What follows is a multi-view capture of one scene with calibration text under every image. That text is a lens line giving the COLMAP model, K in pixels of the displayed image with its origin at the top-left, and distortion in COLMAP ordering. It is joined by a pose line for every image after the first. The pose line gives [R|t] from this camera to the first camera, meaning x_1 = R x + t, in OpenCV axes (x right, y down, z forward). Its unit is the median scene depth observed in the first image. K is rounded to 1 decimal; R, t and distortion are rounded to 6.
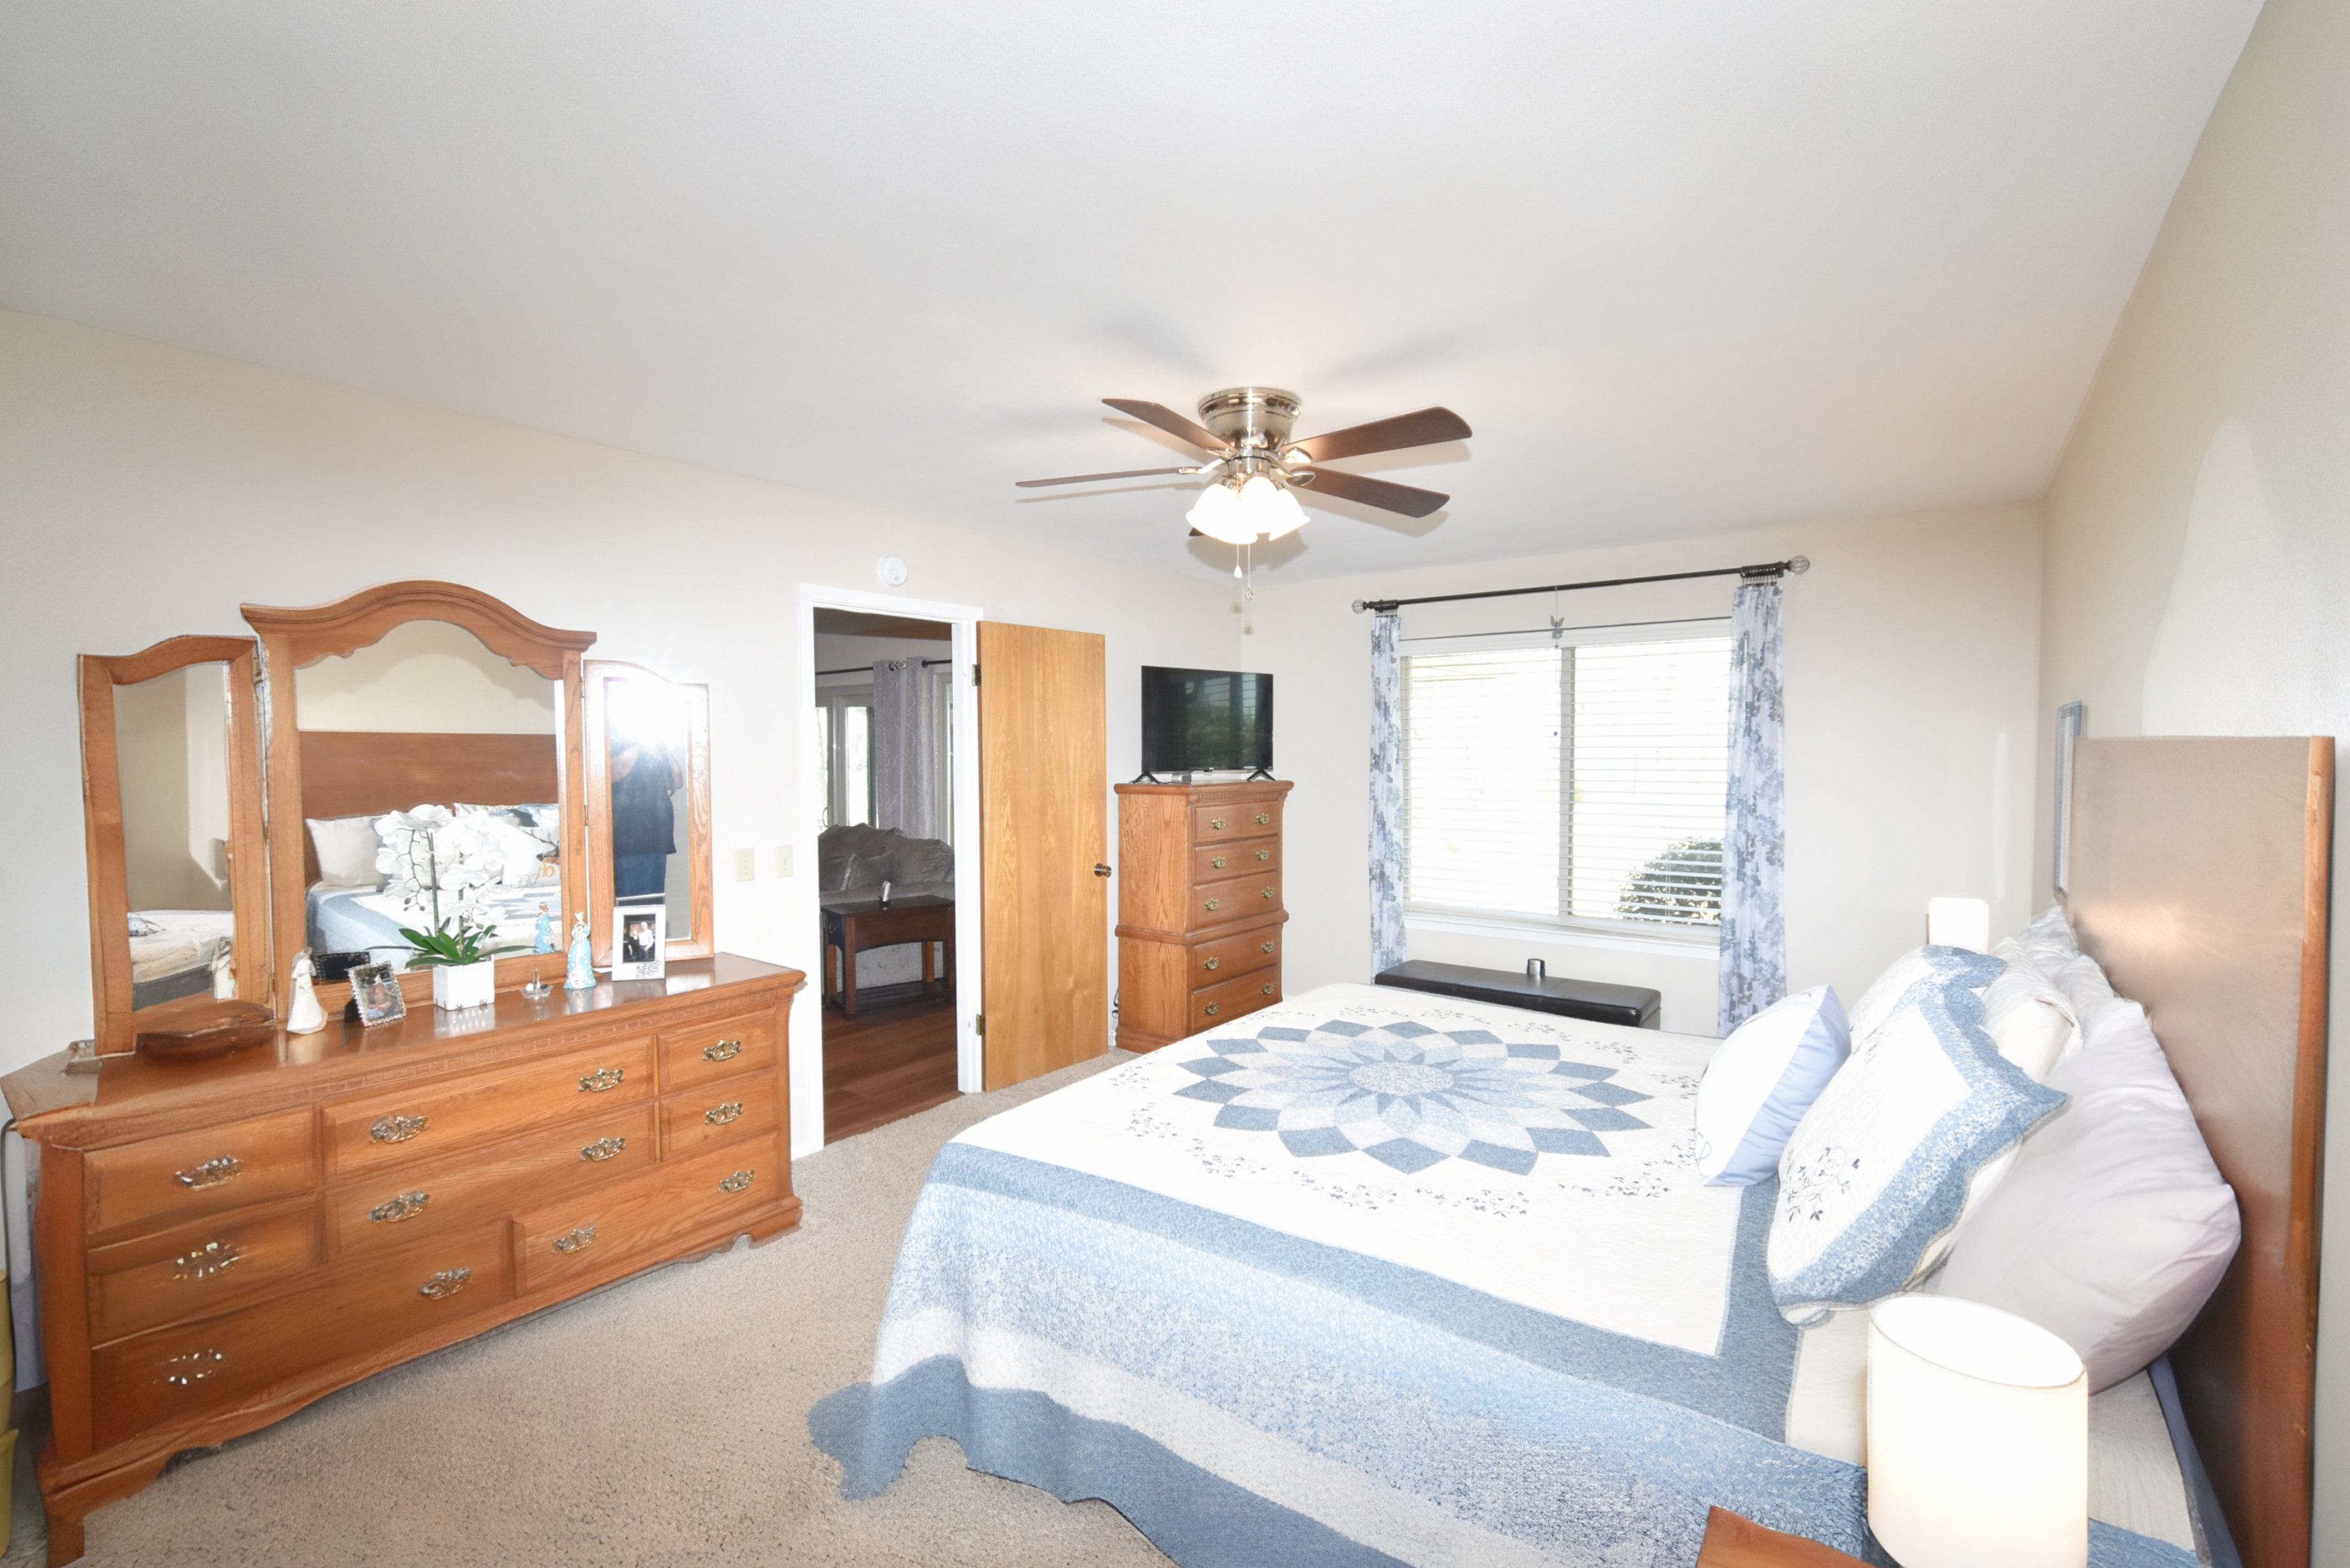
lens RADIAL K [[1026.9, 0, 1186.2], [0, 1026.9, 794.3], [0, 0, 1]] dist [-0.000146, 0.000043]
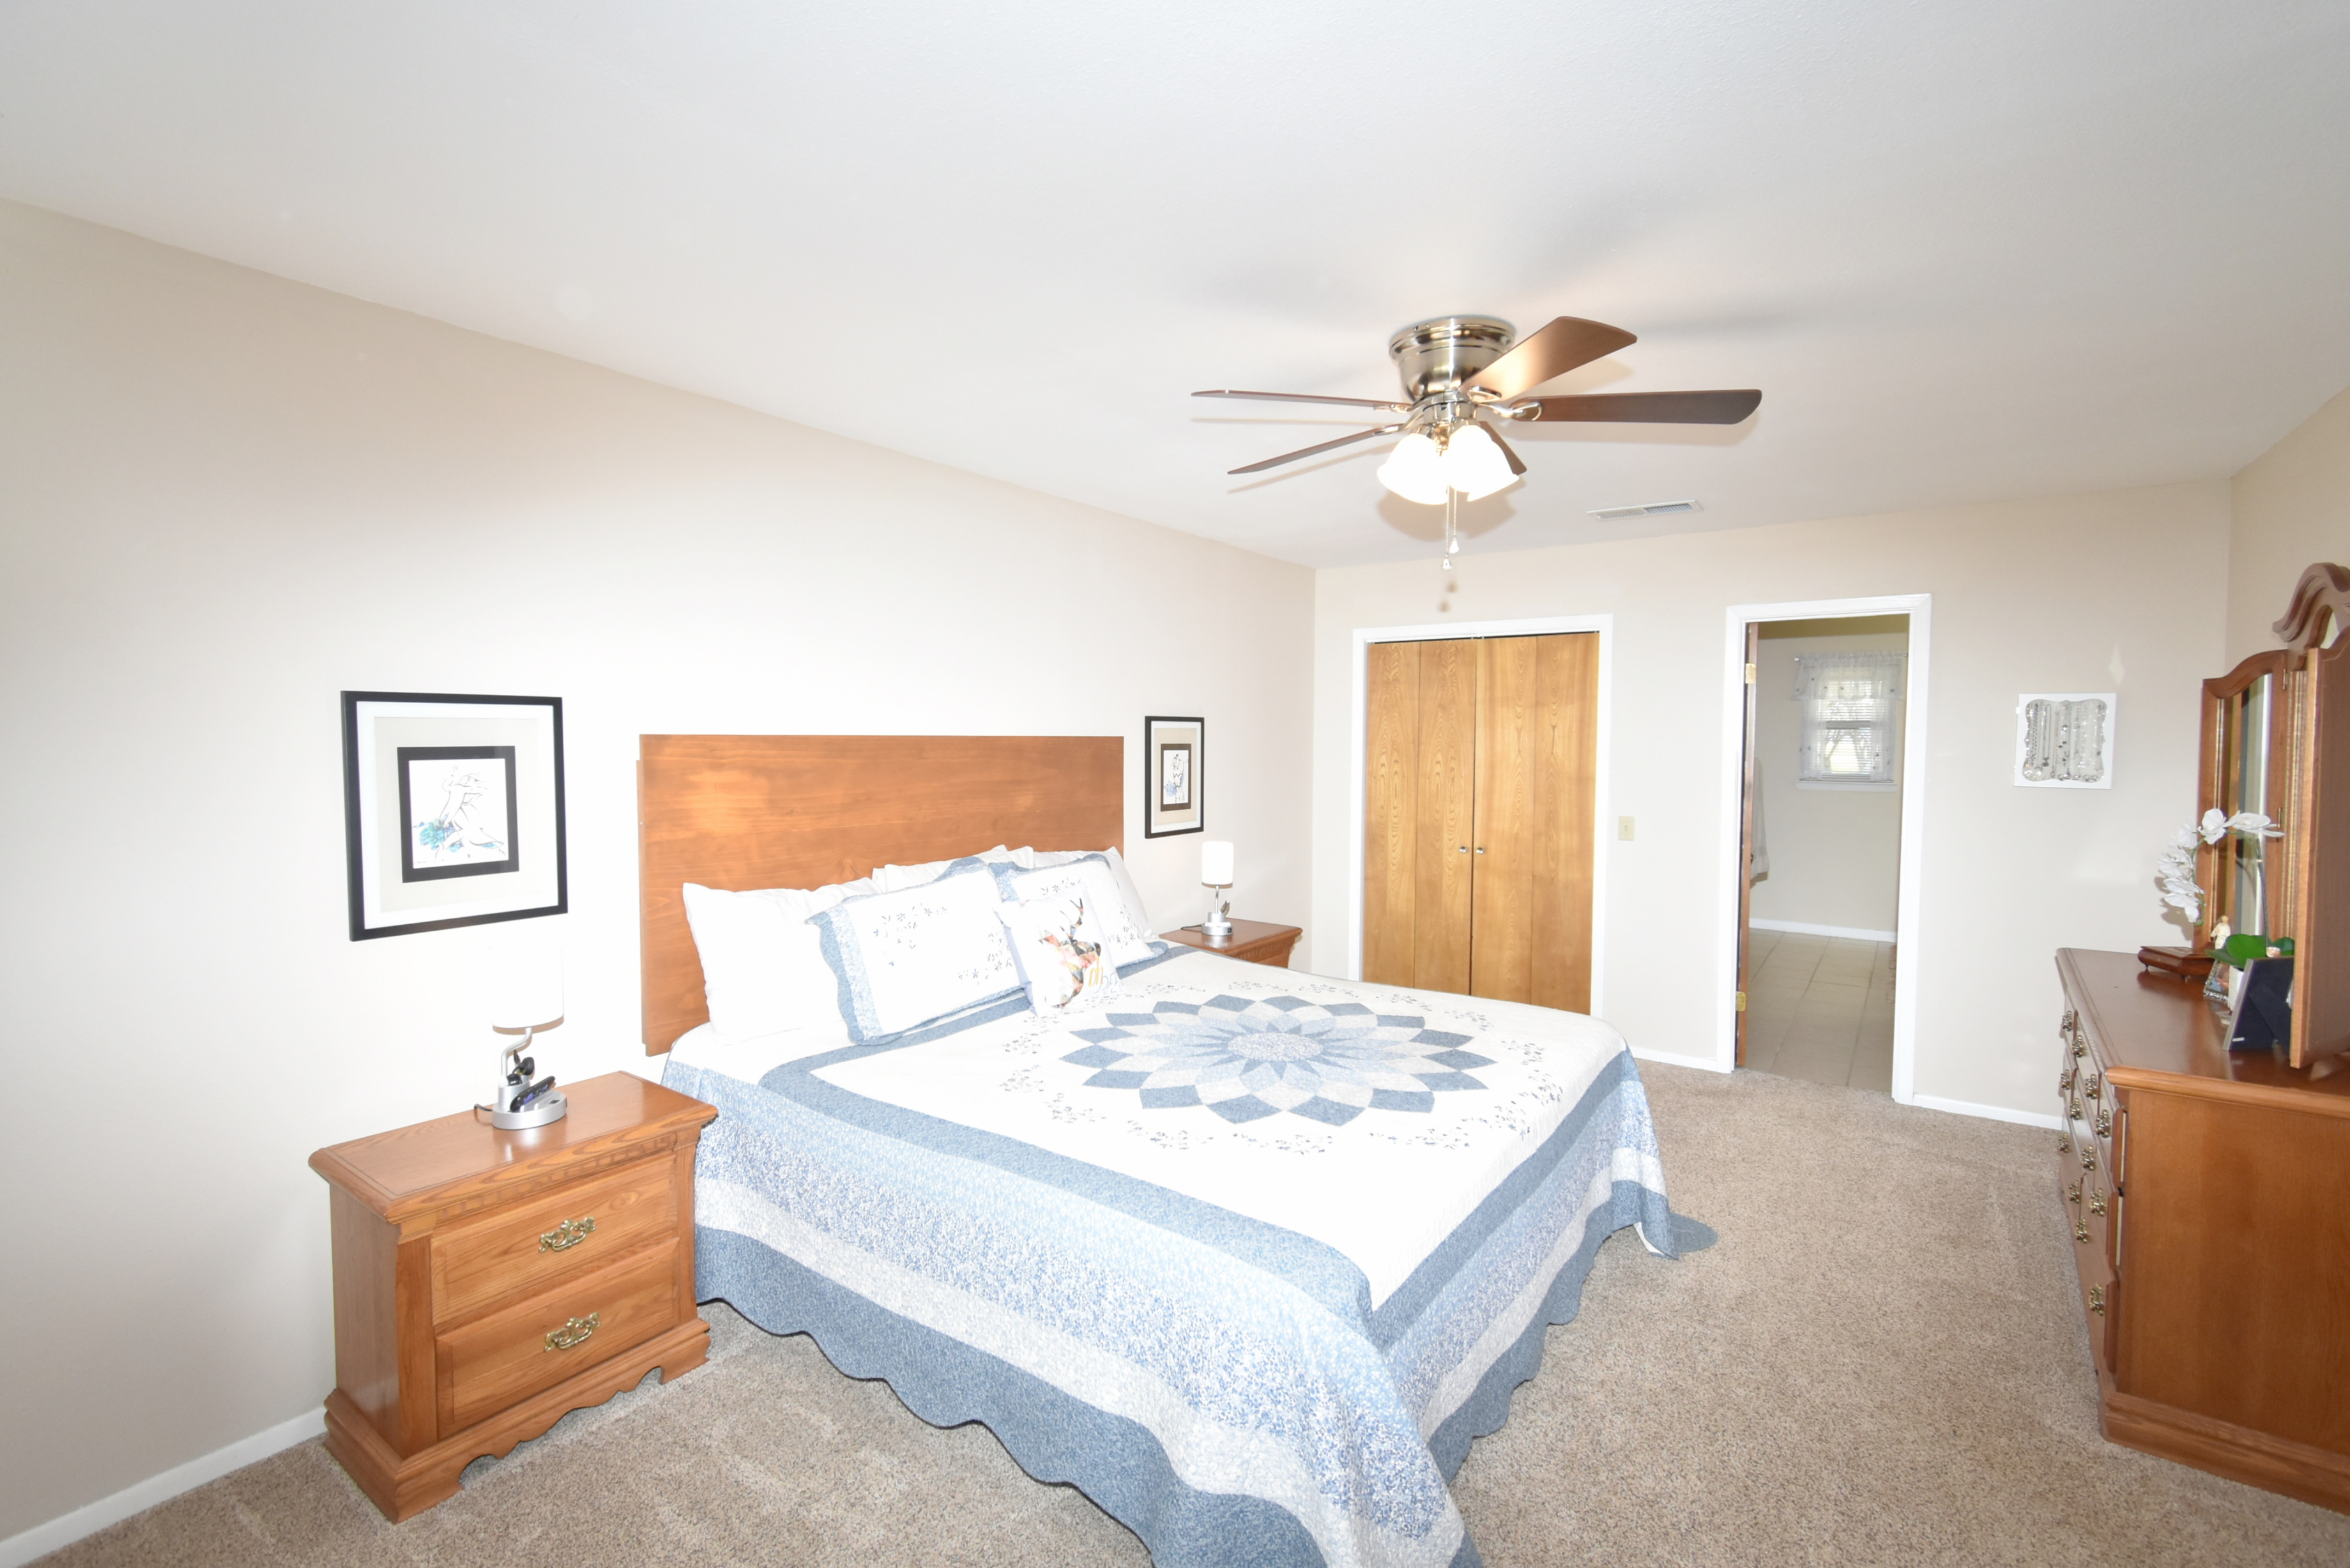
lens RADIAL K [[1084.8, 0, 1183.7], [0, 1084.8, 729.9], [0, 0, 1]] dist [0.073323, 0.000239]
pose [[-0.999867, -0.002276, -0.016132, 0.302434], [-0.003002, 0.998979, 0.045087, -0.101791], [0.016013, 0.045129, -0.998853, 1.988949]]
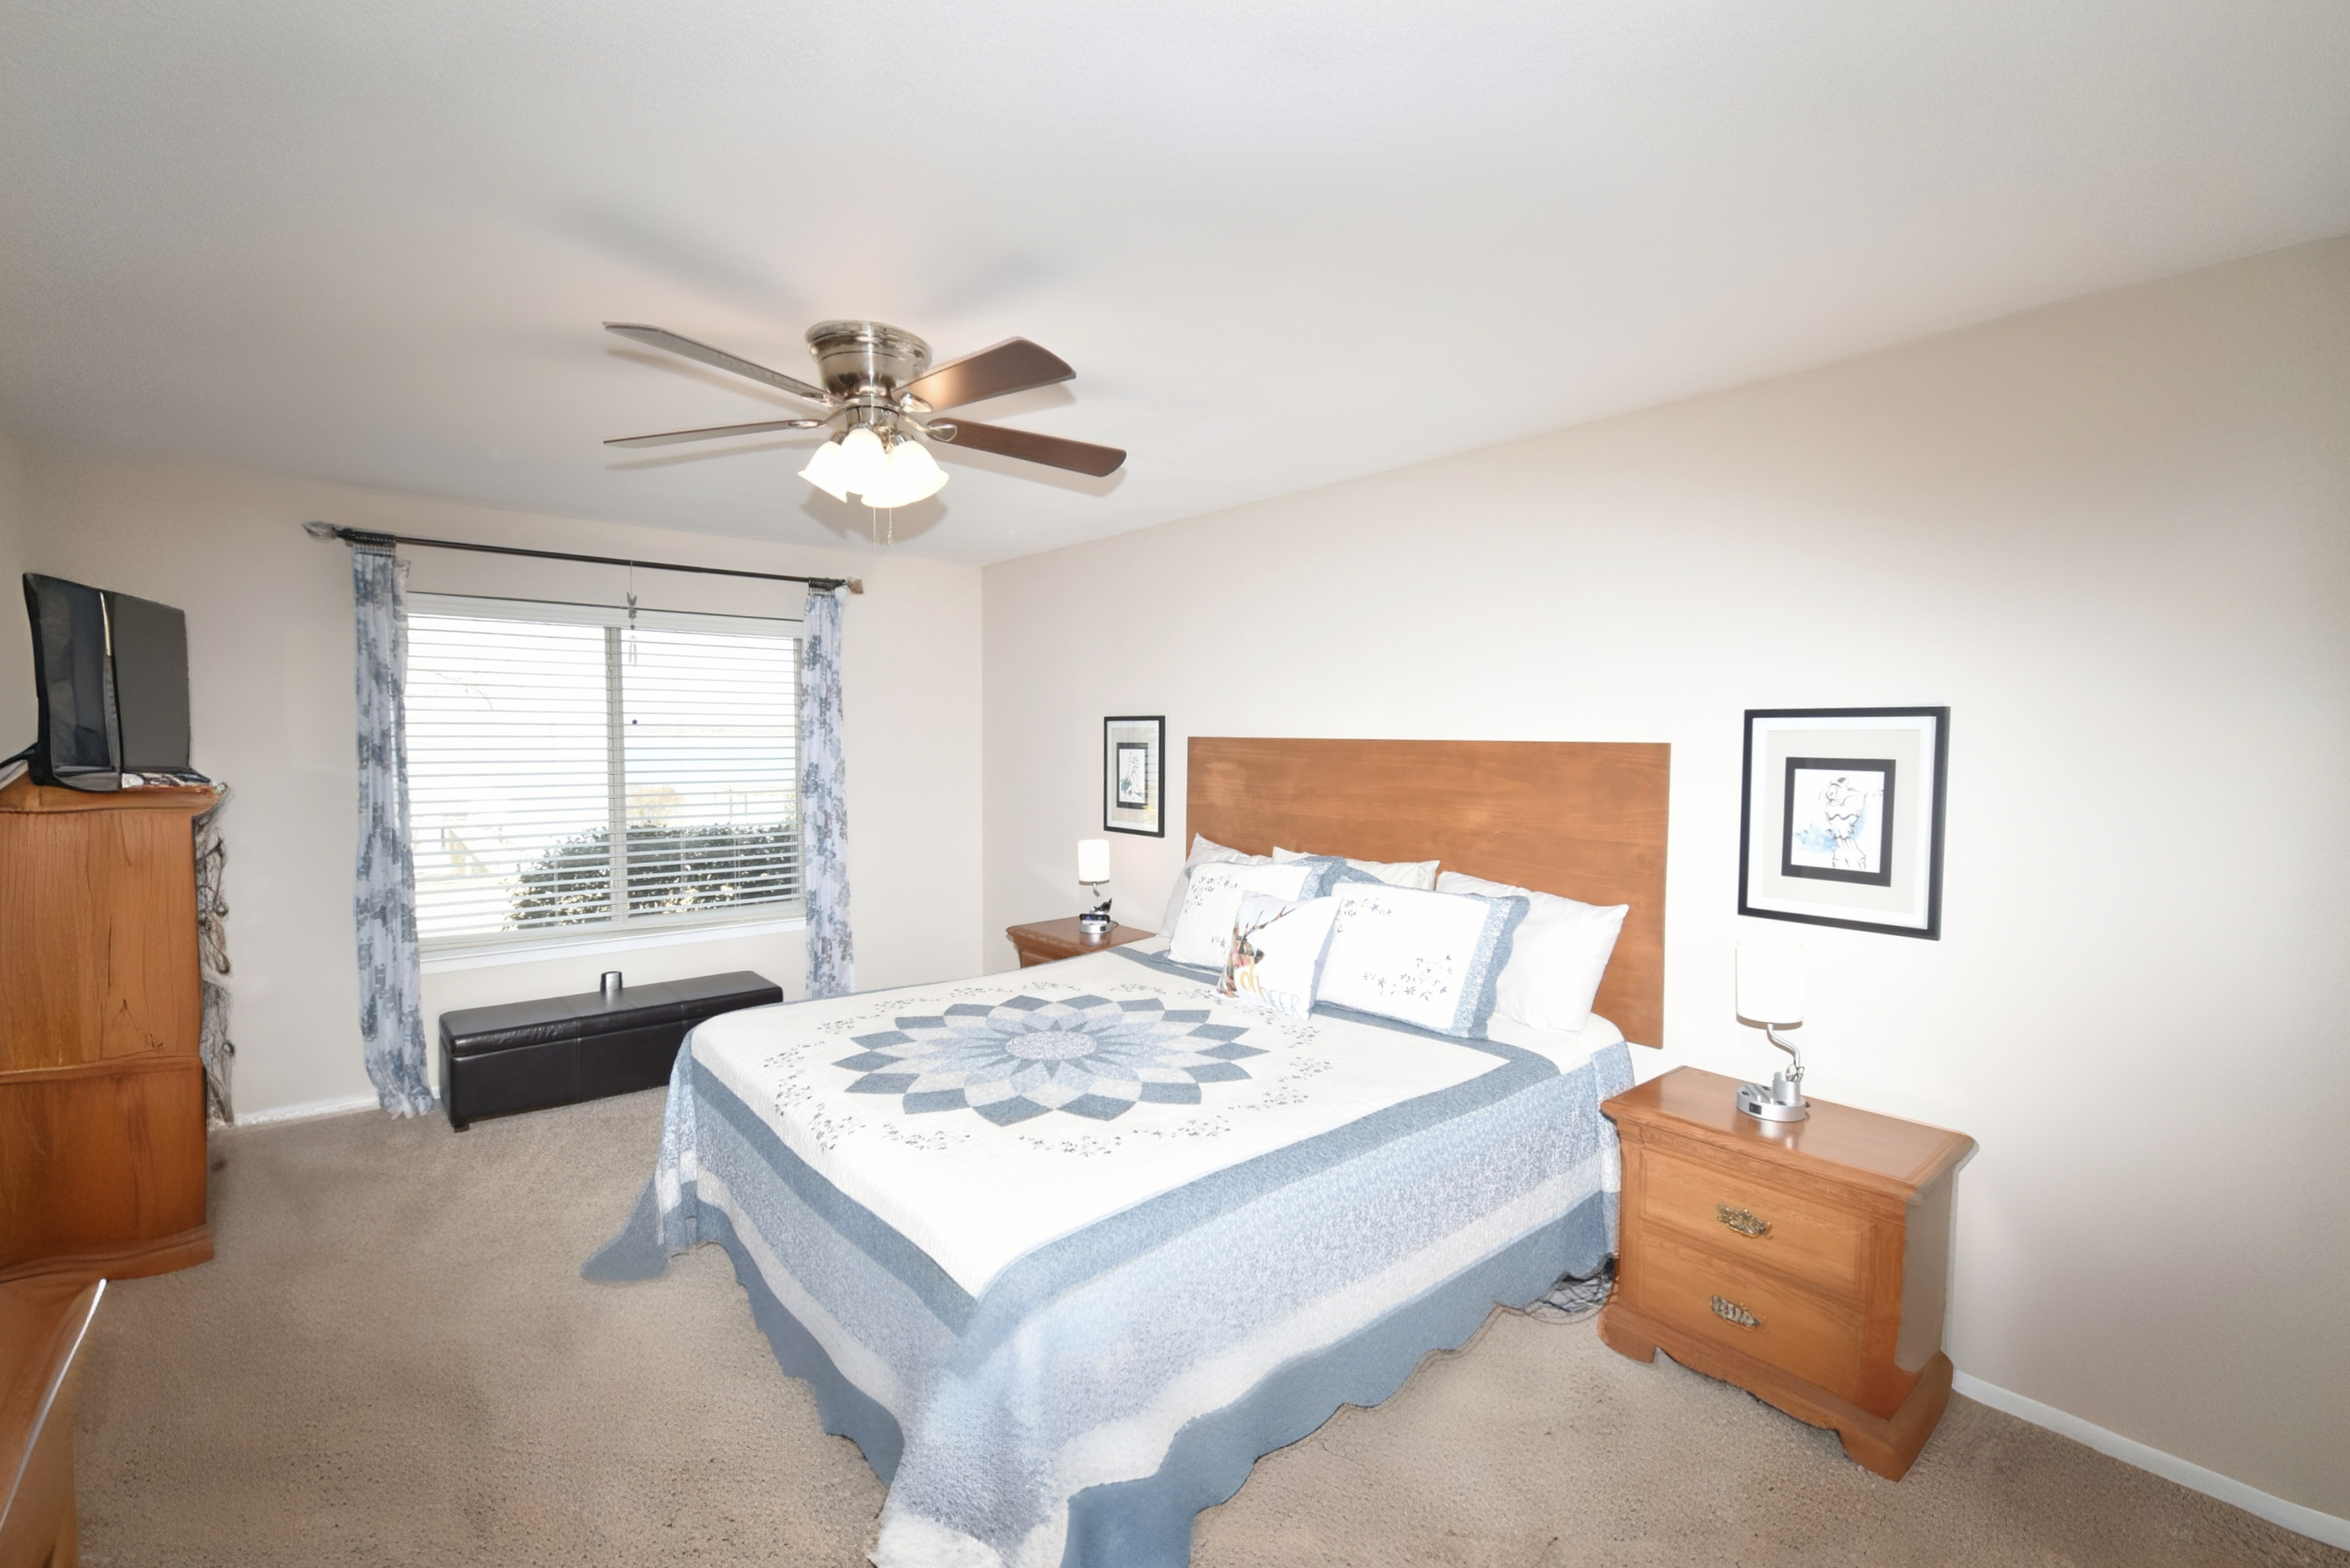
lens RADIAL K [[1031.4, 0, 1169.6], [0, 1031.4, 766.2], [0, 0, 1]] dist [0.002362, 0.000760]
pose [[0.257810, -0.021804, 0.965950, -0.747971], [0.035603, 0.999281, 0.013054, -0.025325], [-0.965539, 0.031025, 0.258401, 0.549537]]
